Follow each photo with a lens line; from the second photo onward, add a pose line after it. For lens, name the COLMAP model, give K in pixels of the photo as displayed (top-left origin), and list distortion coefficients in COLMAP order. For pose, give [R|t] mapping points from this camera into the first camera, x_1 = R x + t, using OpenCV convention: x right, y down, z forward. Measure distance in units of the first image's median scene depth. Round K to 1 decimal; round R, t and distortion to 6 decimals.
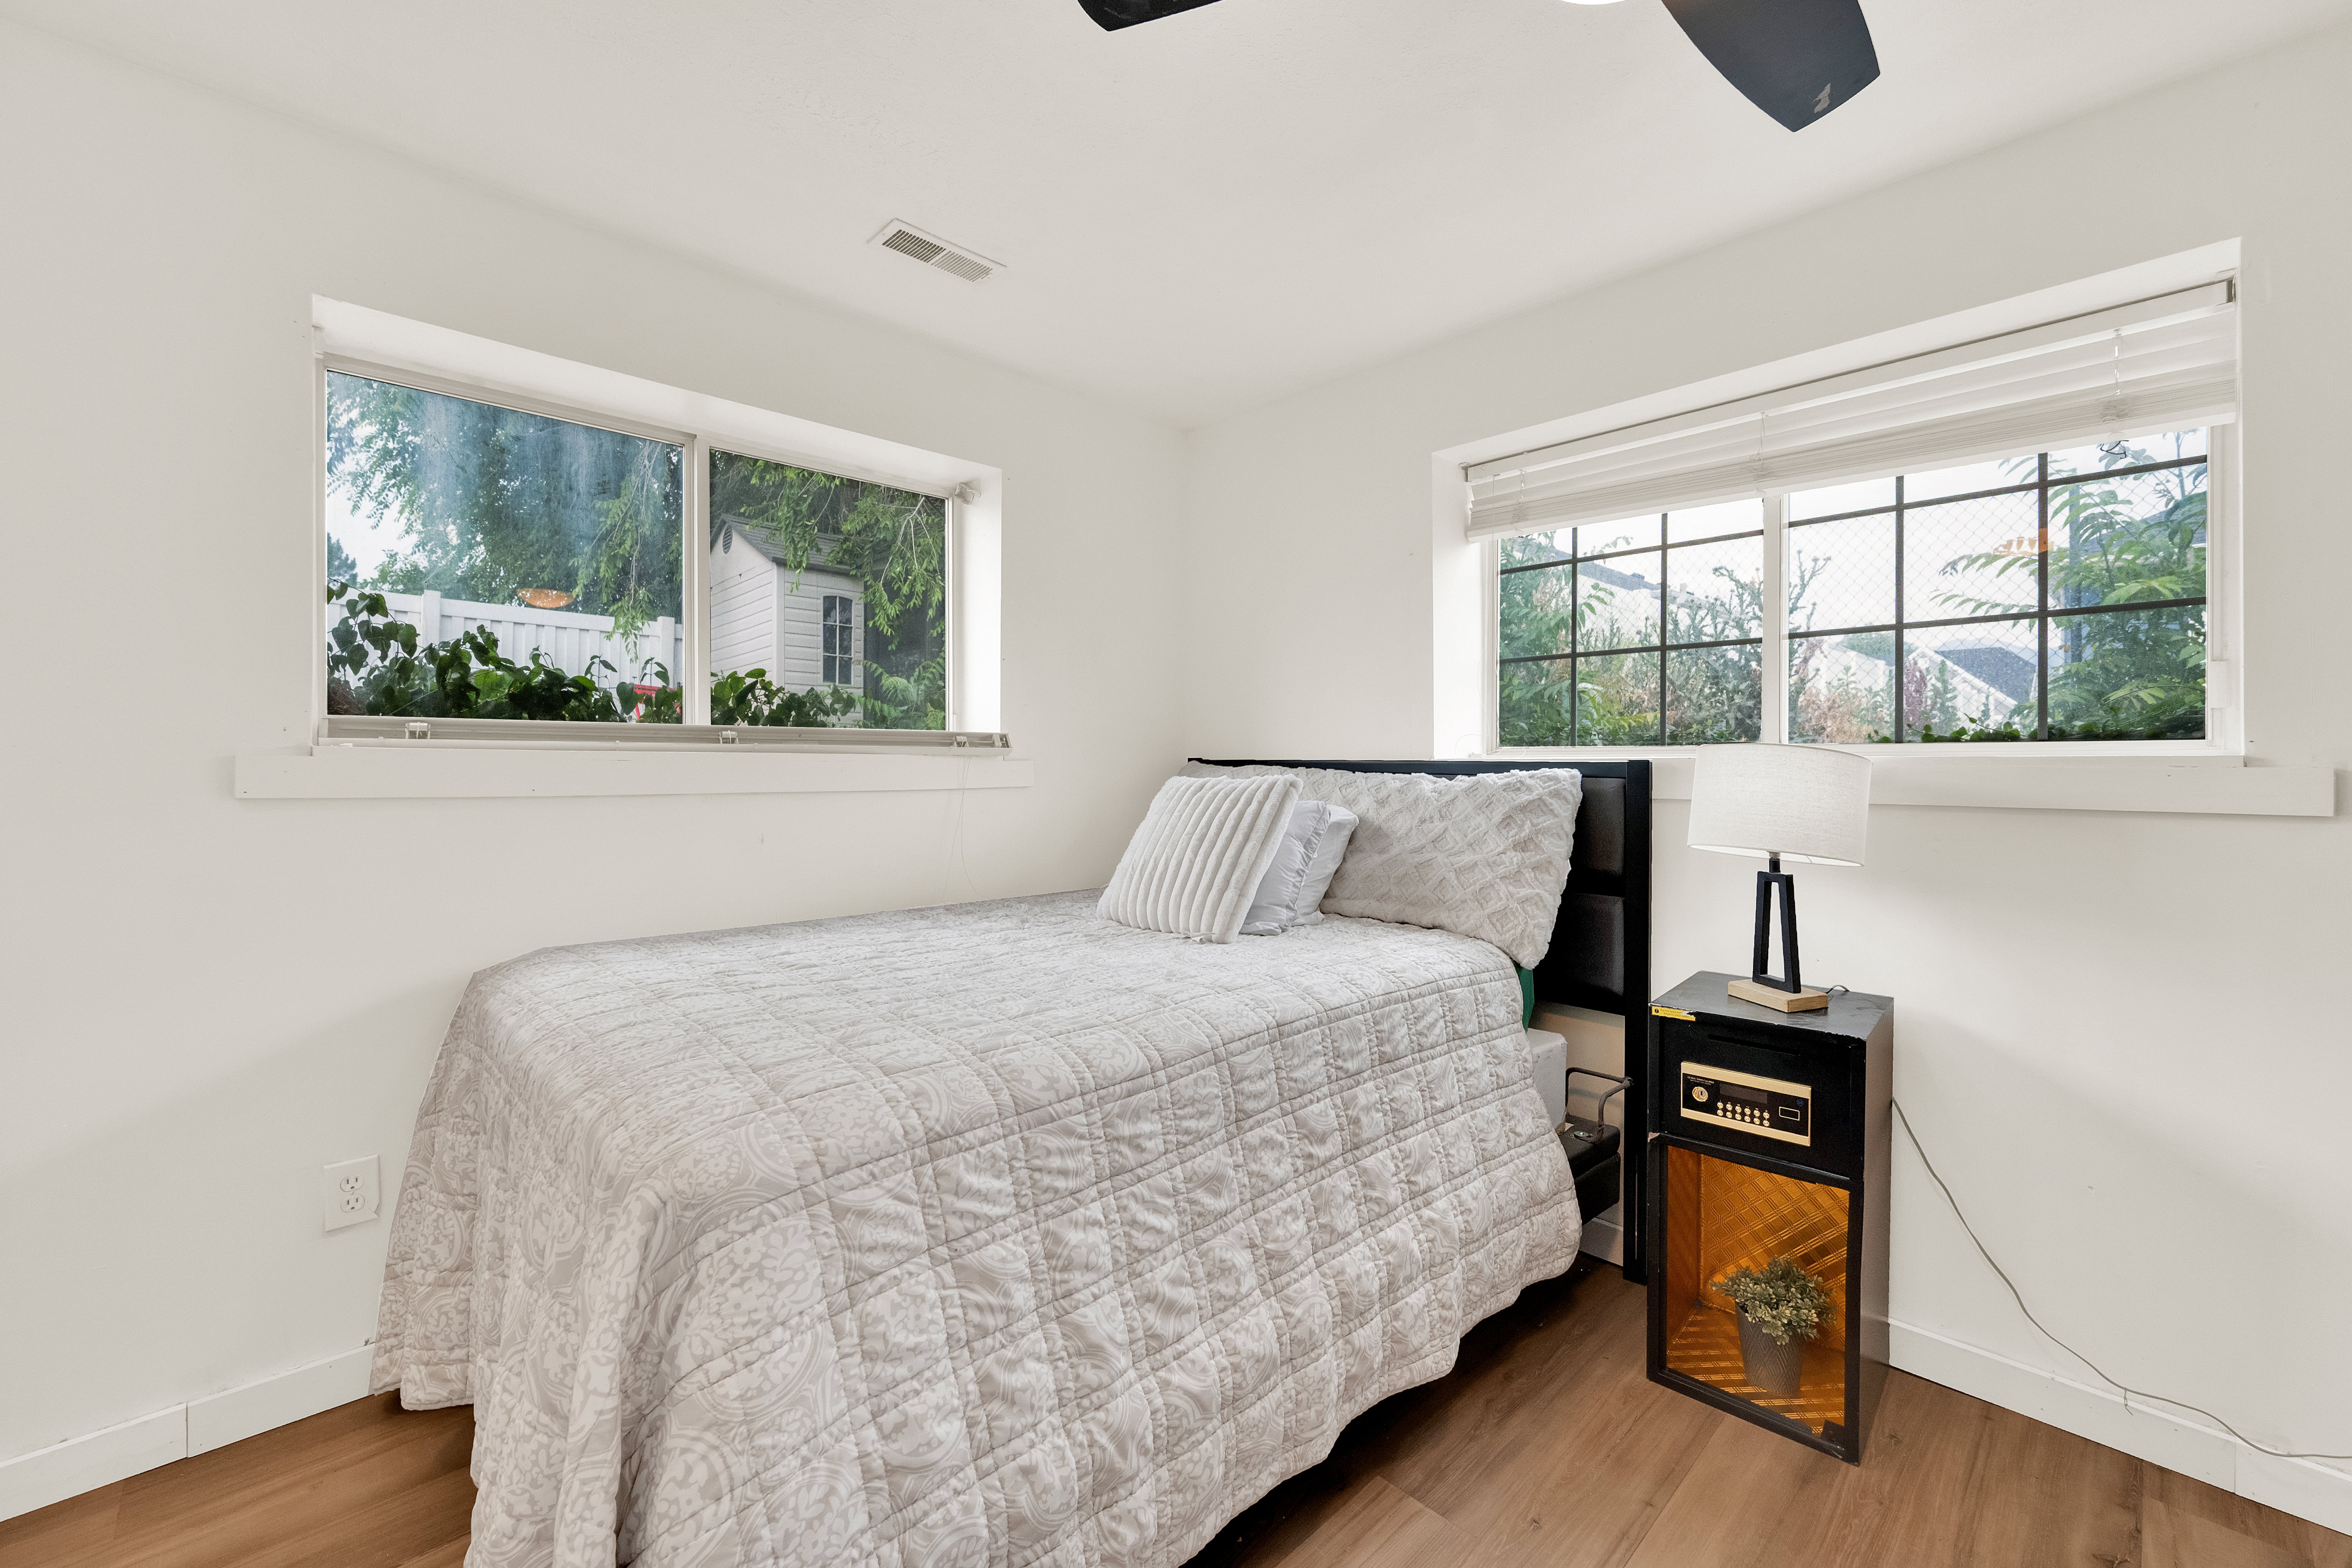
lens RADIAL K [[951.6, 0, 1181.6], [0, 951.6, 775.0], [0, 0, 1]] dist [-0.001759, -0.000678]
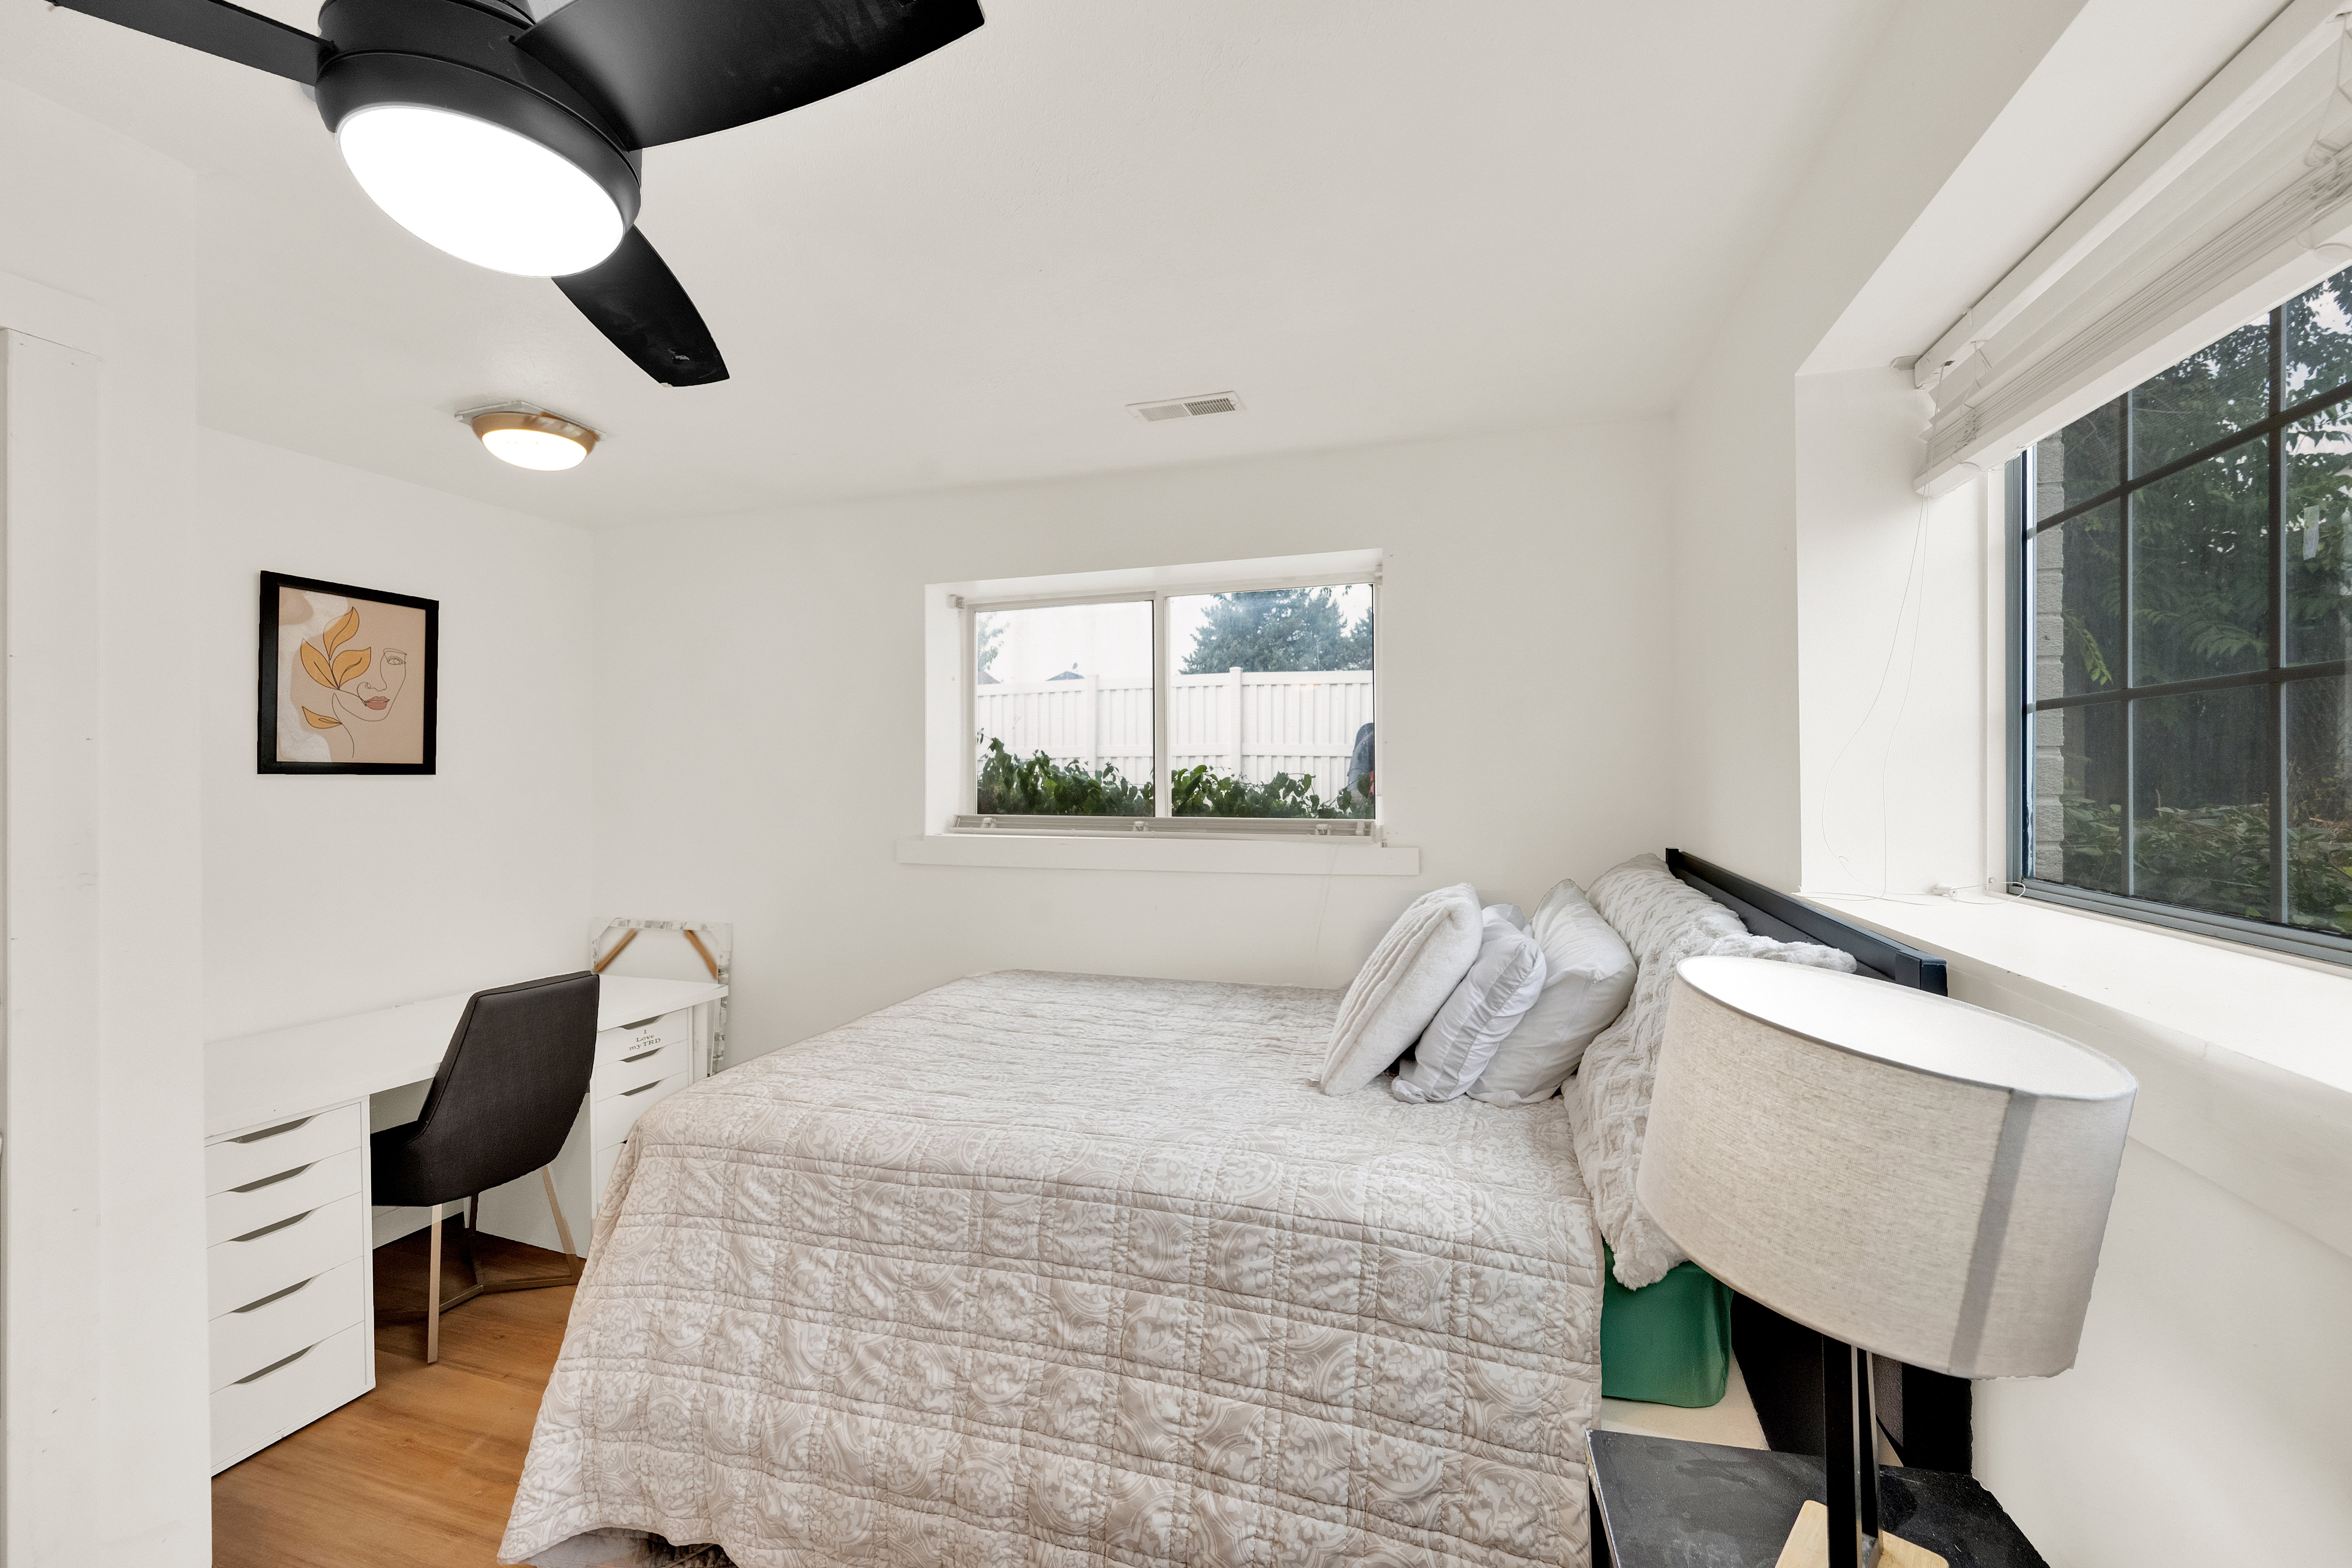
lens RADIAL K [[951.6, 0, 1184.8], [0, 951.6, 785.6], [0, 0, 1]] dist [-0.001759, -0.000678]
pose [[0.475260, -0.006757, -0.879819, 1.157339], [-0.004161, 0.999942, -0.009927, -0.147994], [0.879836, 0.008379, 0.475204, 0.742268]]
